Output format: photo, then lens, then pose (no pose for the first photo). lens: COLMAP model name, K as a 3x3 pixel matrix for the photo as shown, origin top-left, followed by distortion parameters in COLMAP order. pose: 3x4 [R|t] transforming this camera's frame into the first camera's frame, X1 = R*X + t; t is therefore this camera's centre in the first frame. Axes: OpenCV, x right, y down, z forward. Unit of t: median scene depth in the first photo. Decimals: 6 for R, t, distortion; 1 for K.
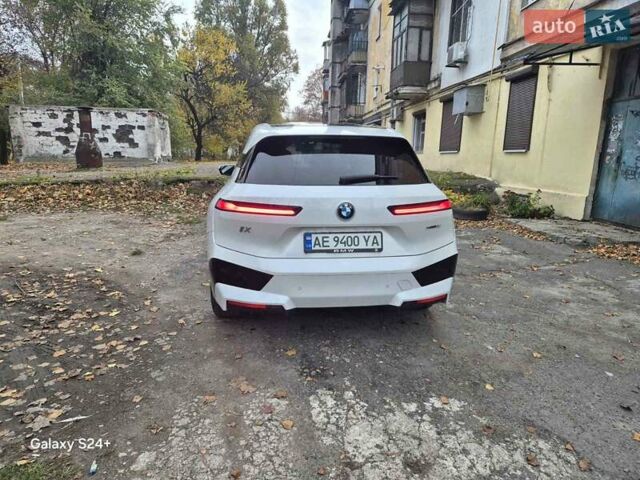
lens RADIAL K [[434.4, 0, 317.5], [0, 434.4, 250.2], [0, 0, 1]] dist [0.051922, -0.055210]
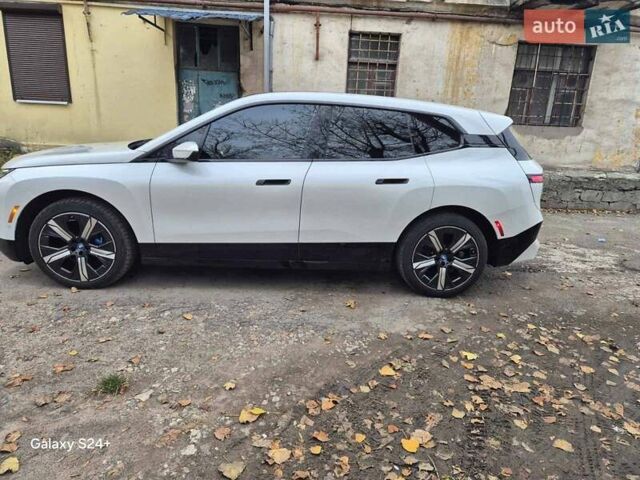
lens RADIAL K [[434.4, 0, 317.5], [0, 434.4, 250.2], [0, 0, 1]] dist [0.051922, -0.055210]
pose [[0.029137, -0.294148, 0.955316, -1.083287], [0.165291, 0.943982, 0.285617, -0.271779], [-0.985814, 0.149583, 0.076124, 1.115841]]
